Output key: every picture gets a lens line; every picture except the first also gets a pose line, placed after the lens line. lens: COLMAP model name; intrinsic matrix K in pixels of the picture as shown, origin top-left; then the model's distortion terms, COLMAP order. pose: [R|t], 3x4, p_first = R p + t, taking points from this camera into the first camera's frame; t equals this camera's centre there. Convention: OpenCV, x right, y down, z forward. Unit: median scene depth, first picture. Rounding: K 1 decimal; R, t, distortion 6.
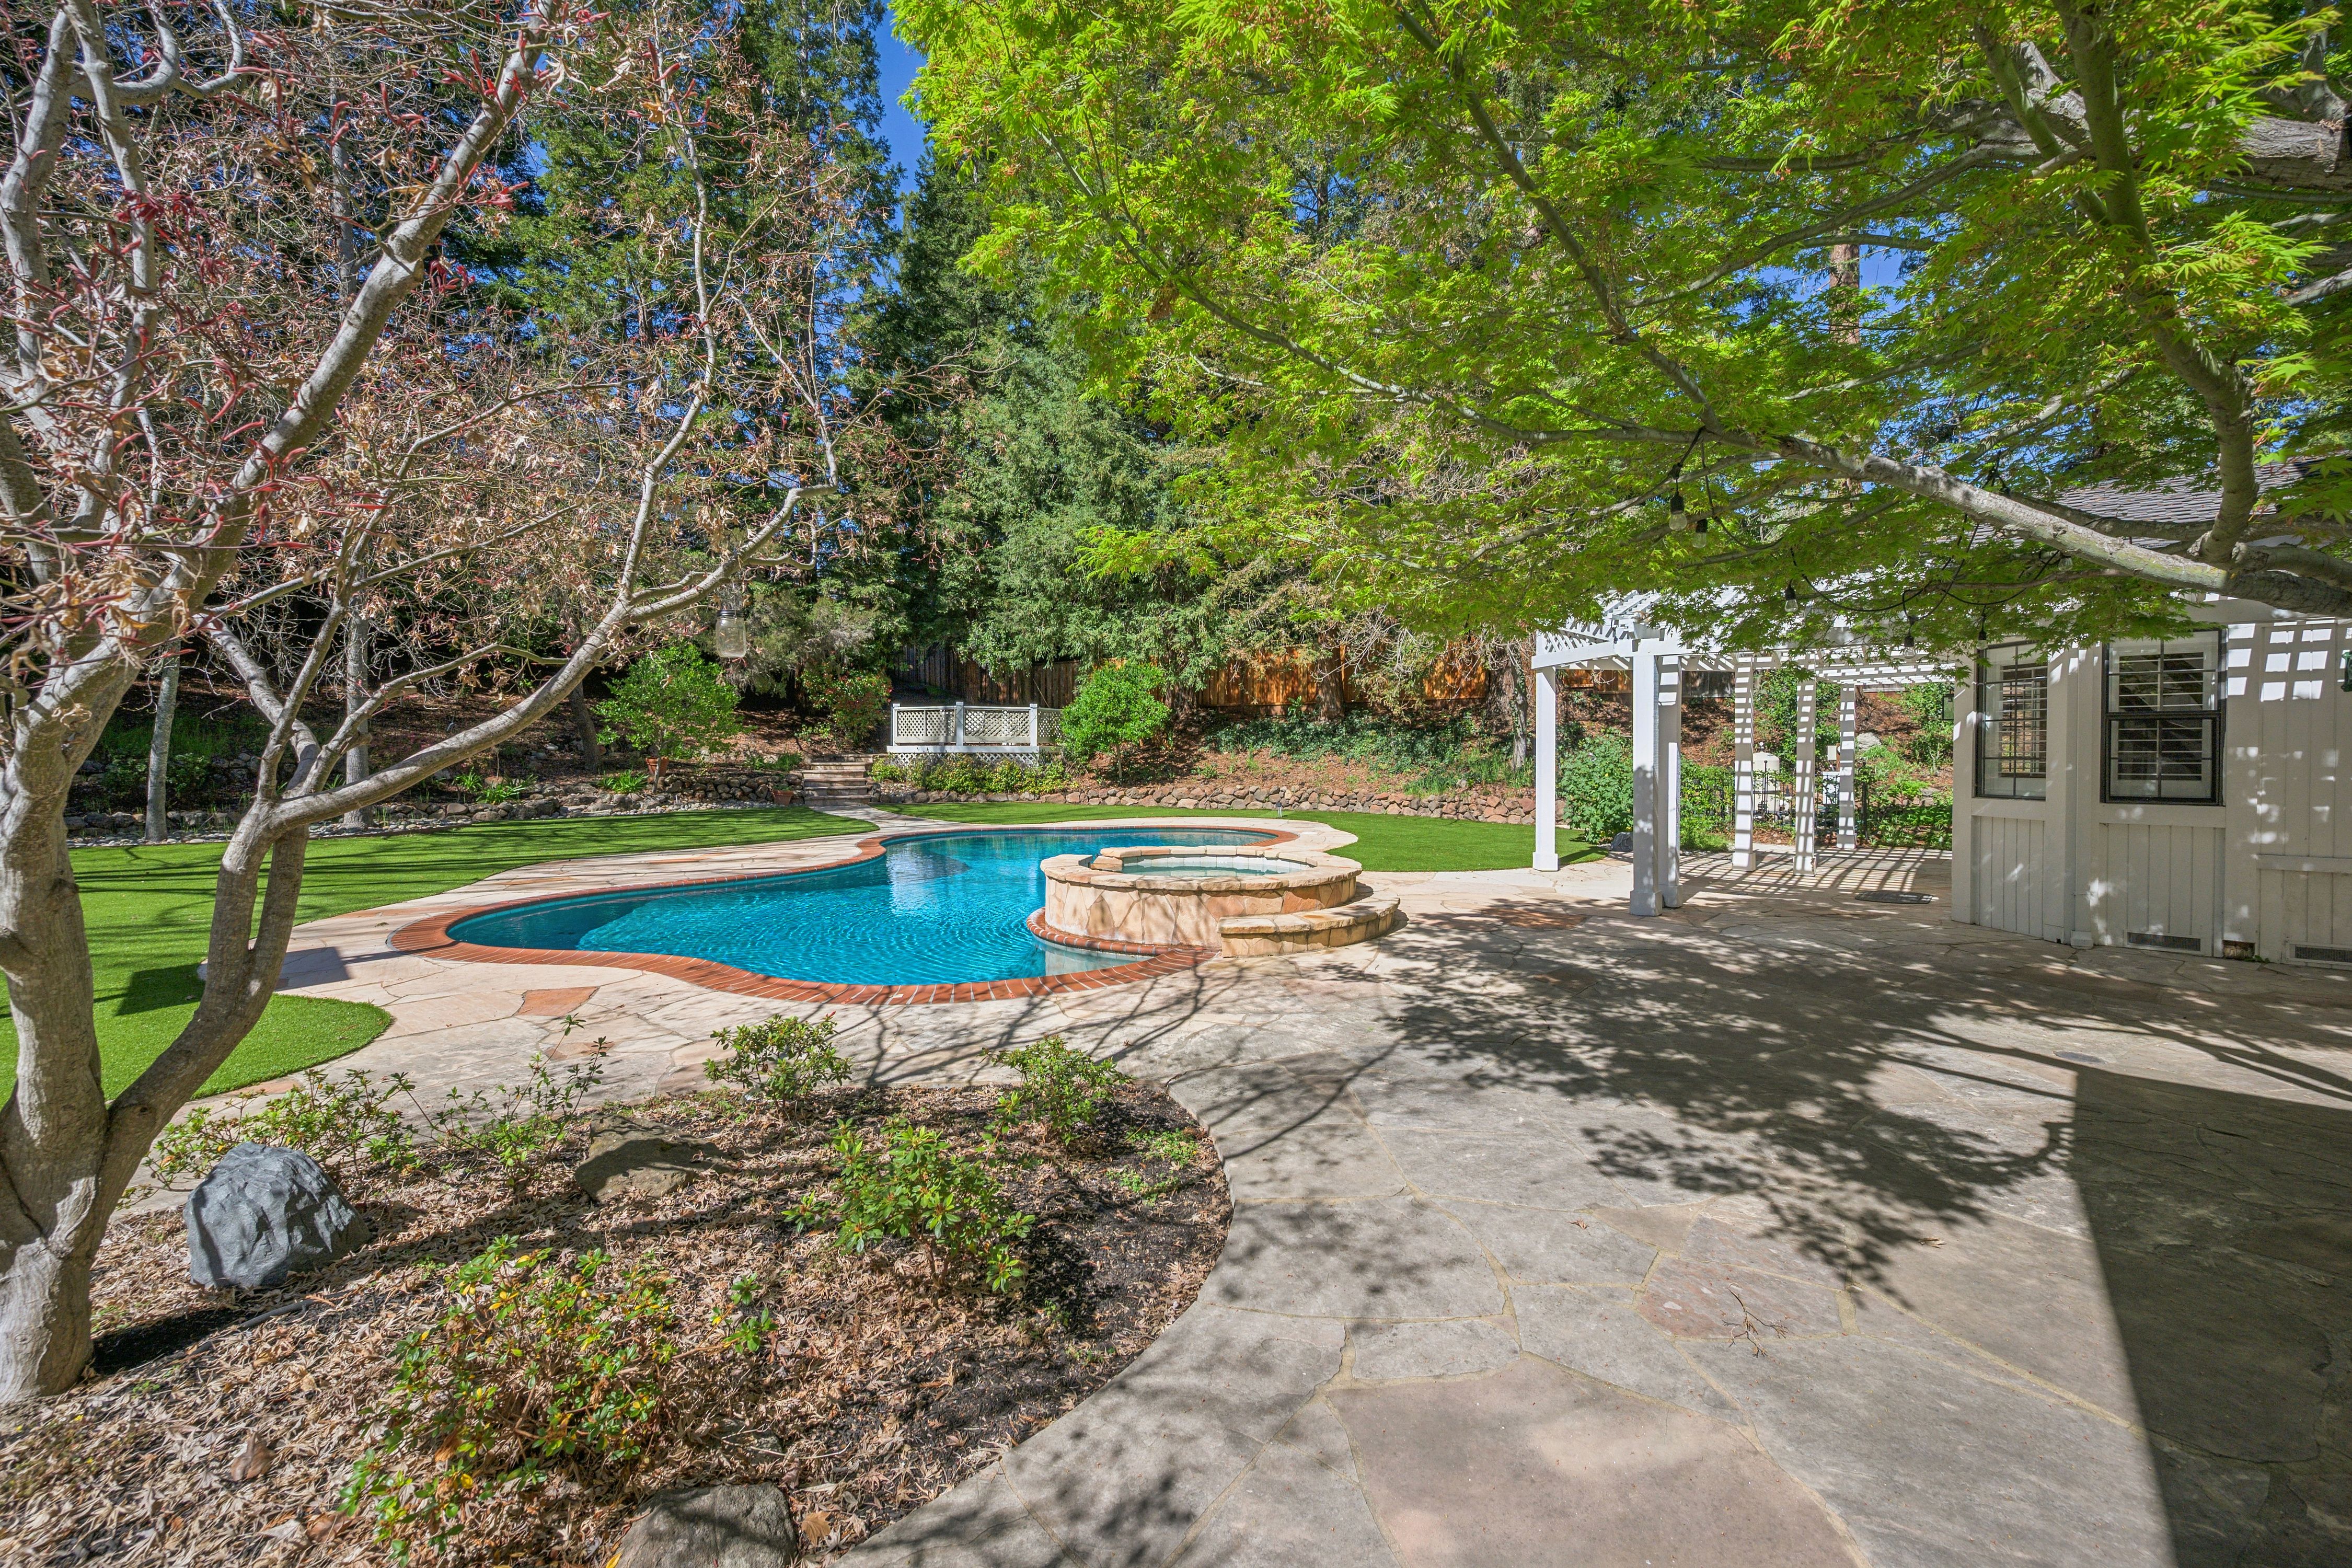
lens RADIAL K [[935.1, 0, 1177.4], [0, 935.1, 766.9], [0, 0, 1]] dist [0.001113, -0.000104]
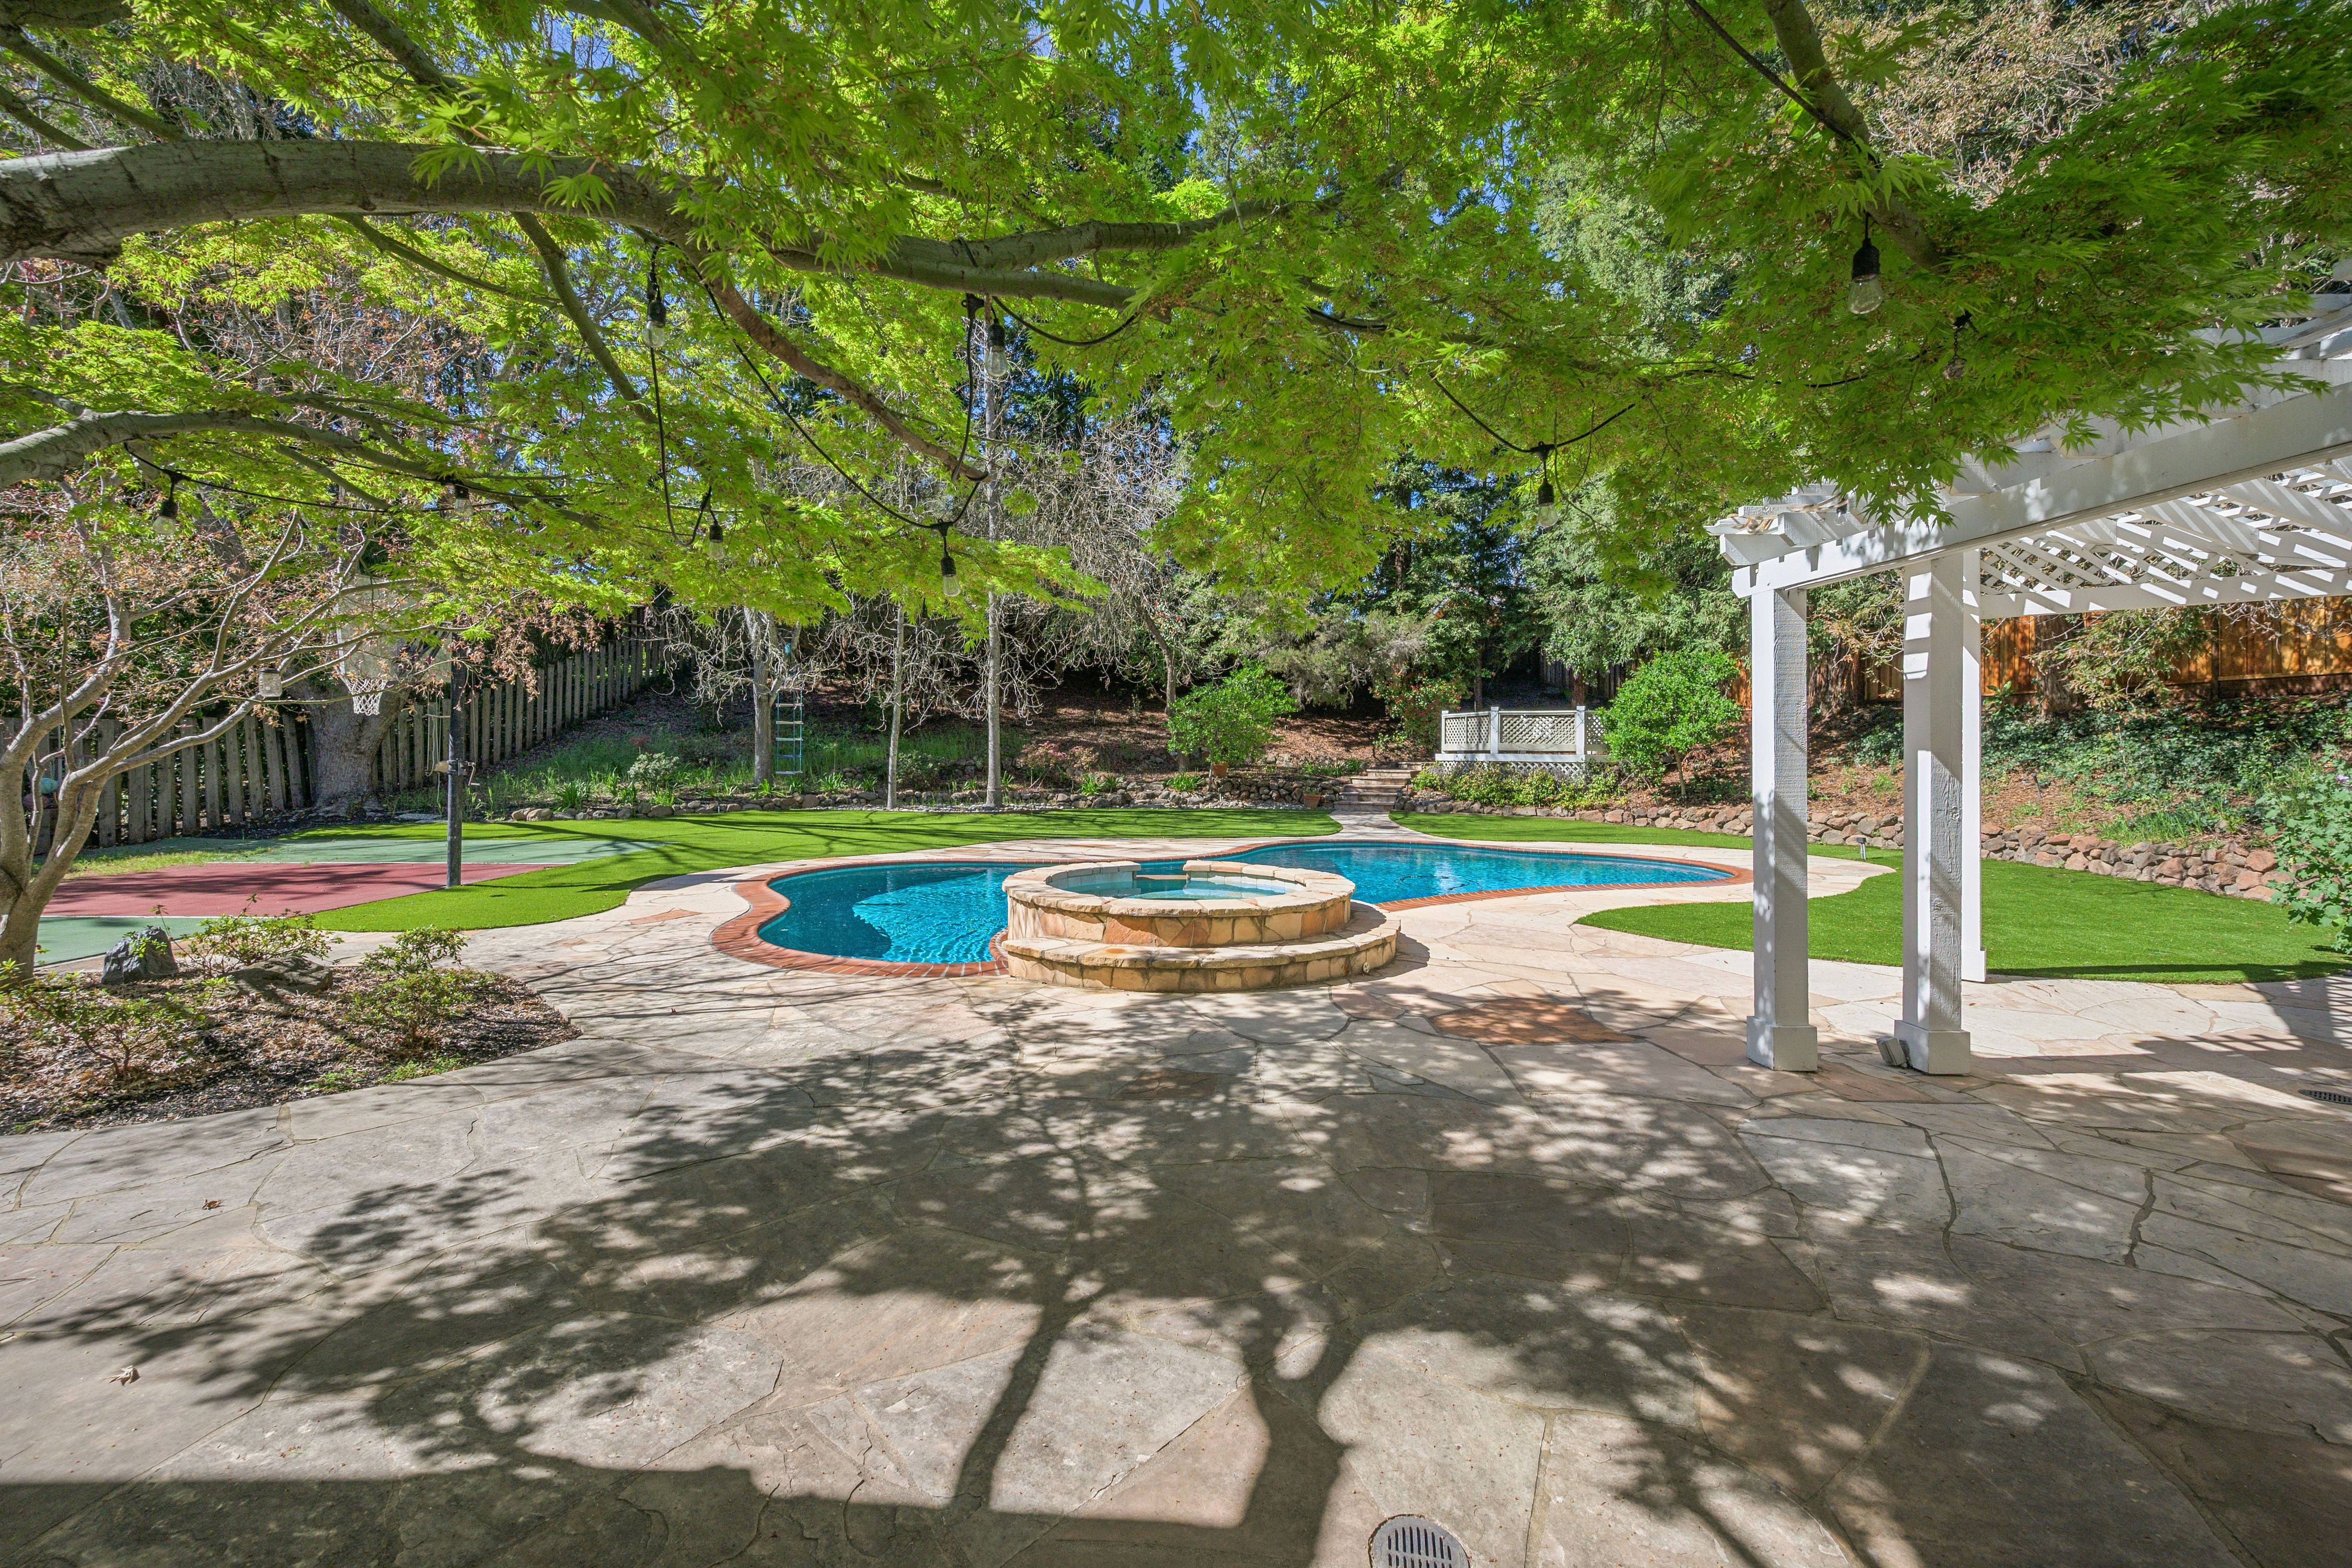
lens RADIAL K [[935.1, 0, 1177.4], [0, 935.1, 766.9], [0, 0, 1]] dist [0.001113, -0.000104]
pose [[0.685111, 0.016039, -0.728262, 1.313655], [-0.022421, 0.999748, 0.000925, -0.019408], [0.728094, 0.015695, 0.685298, 0.716413]]
